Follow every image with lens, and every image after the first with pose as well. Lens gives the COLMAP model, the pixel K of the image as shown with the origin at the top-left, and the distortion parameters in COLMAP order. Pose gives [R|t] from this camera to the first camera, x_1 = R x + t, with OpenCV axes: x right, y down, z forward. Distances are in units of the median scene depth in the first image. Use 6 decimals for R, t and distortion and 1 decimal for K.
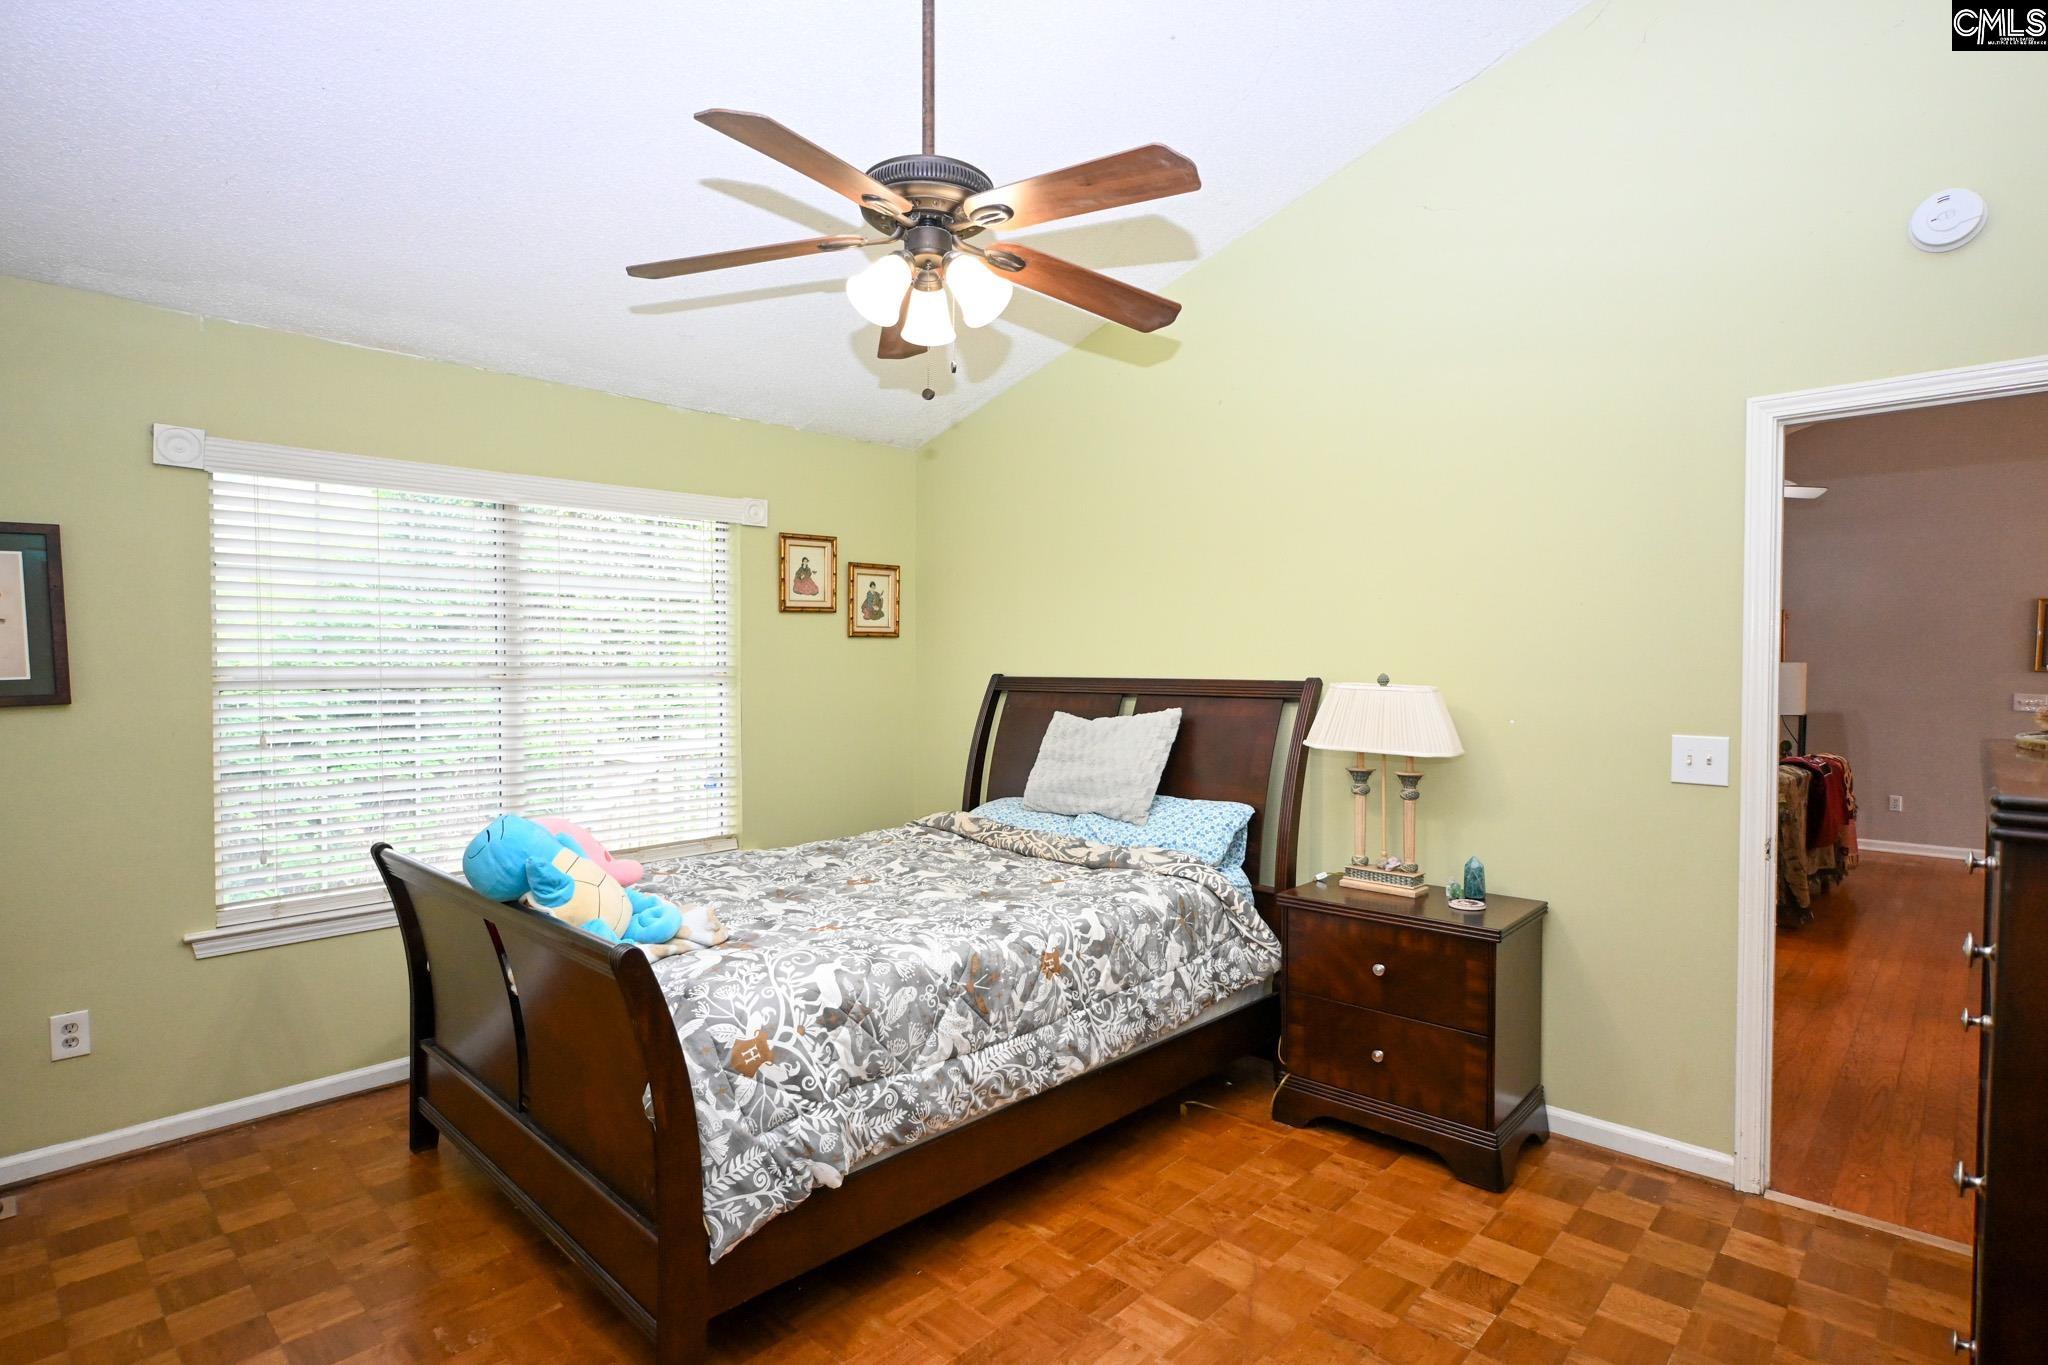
lens RADIAL K [[1034.4, 0, 1038.1], [0, 1034.4, 696.1], [0, 0, 1]] dist [-0.000799, -0.000041]
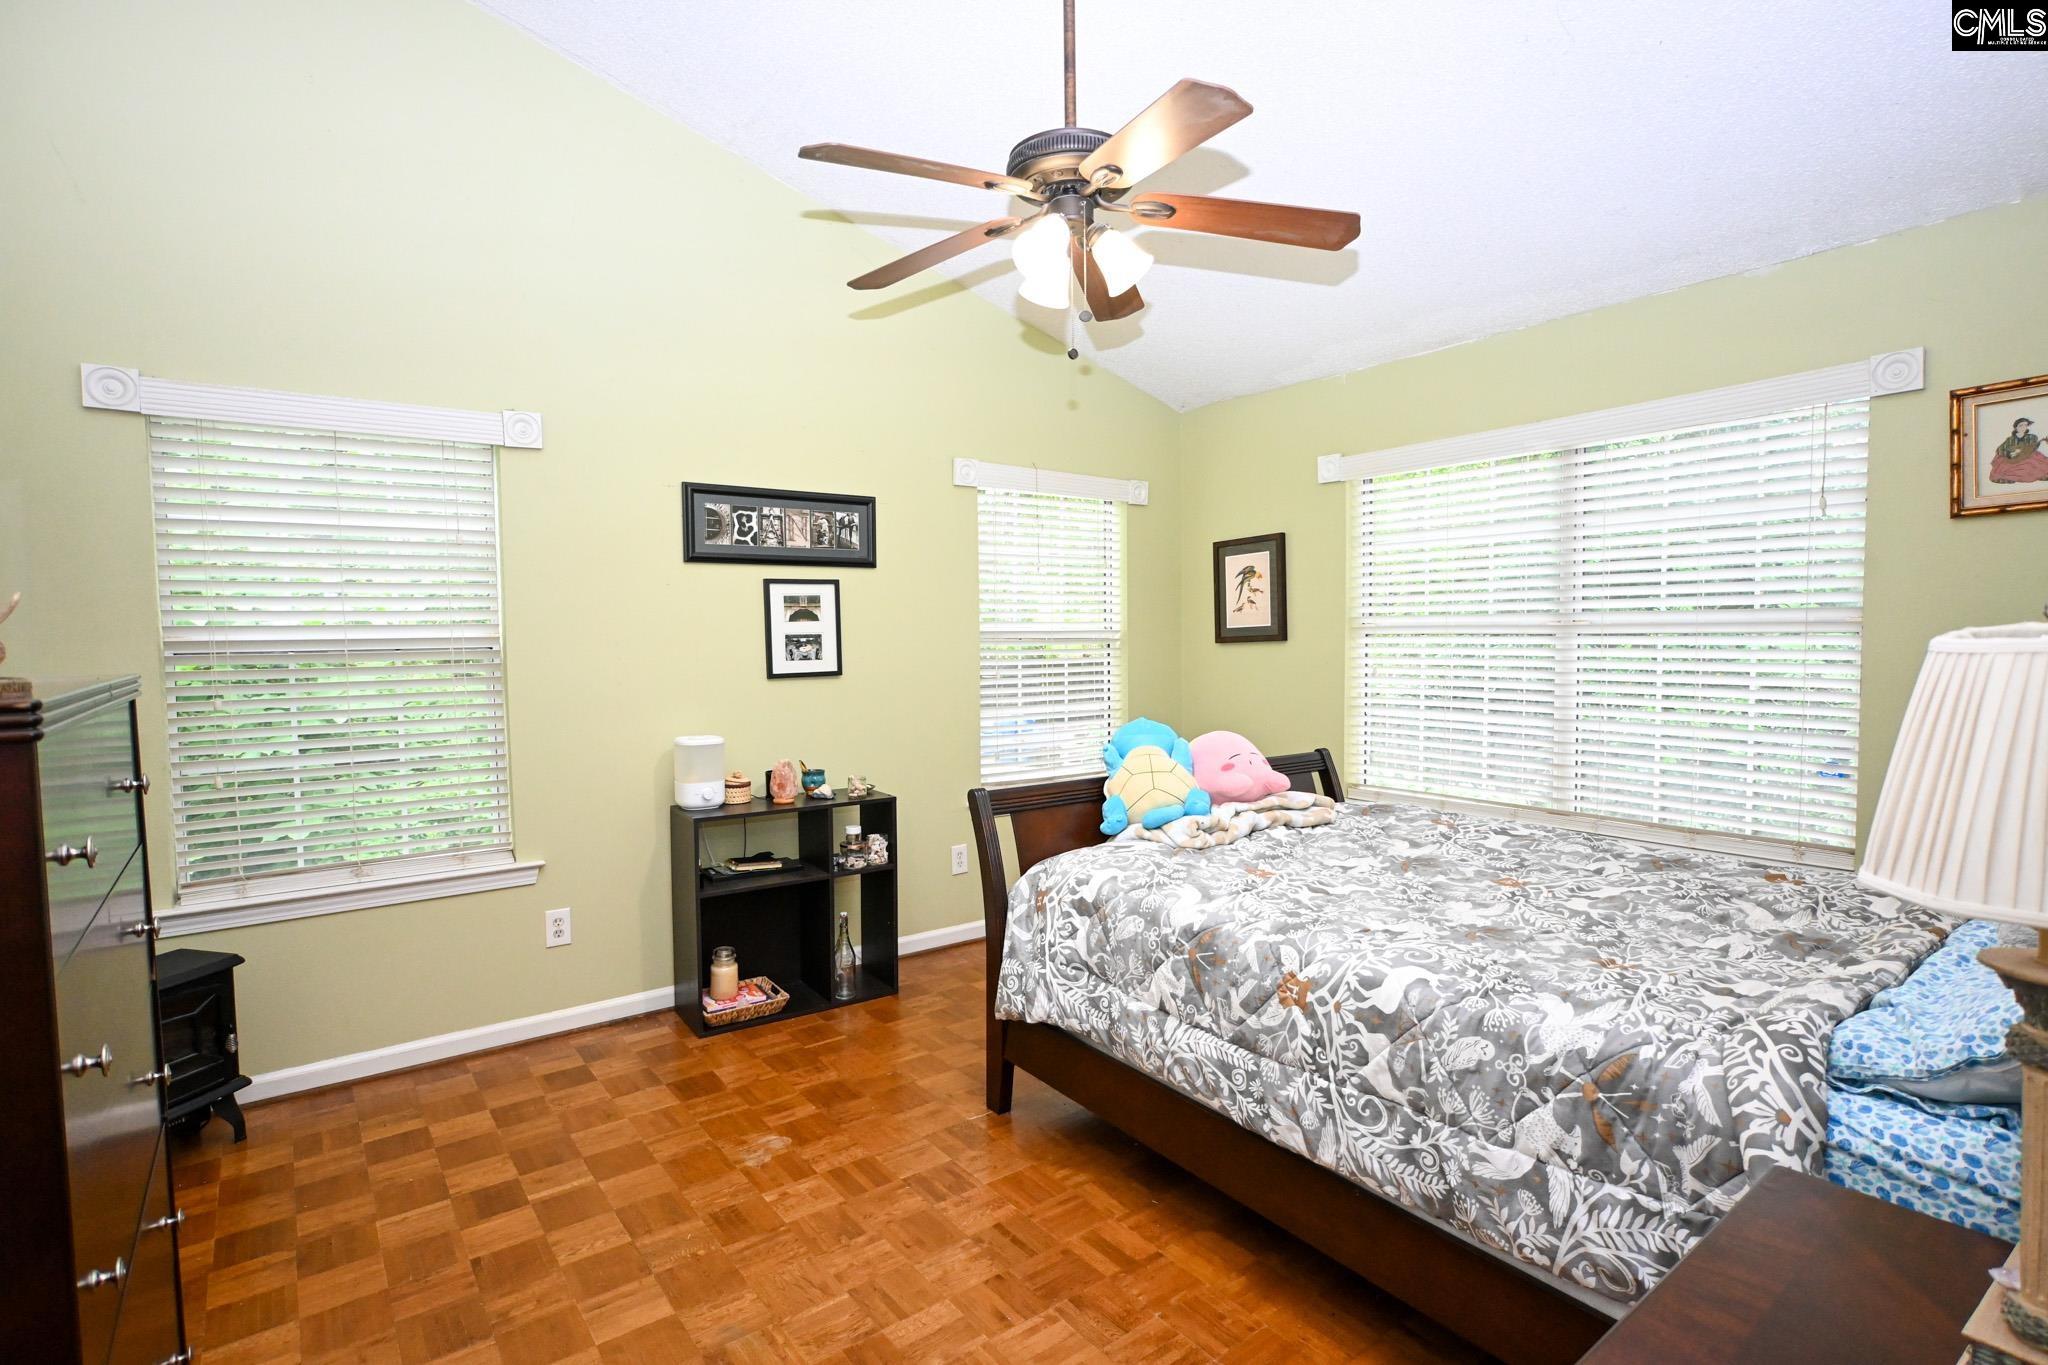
lens RADIAL K [[1016.8, 0, 1028.1], [0, 1016.8, 685.1], [0, 0, 1]] dist [-0.000164, -0.000301]
pose [[-0.178561, 0.058273, -0.982202, 0.775350], [-0.018087, 0.997882, 0.062492, -0.013330], [0.983763, 0.028923, -0.177129, 0.928405]]
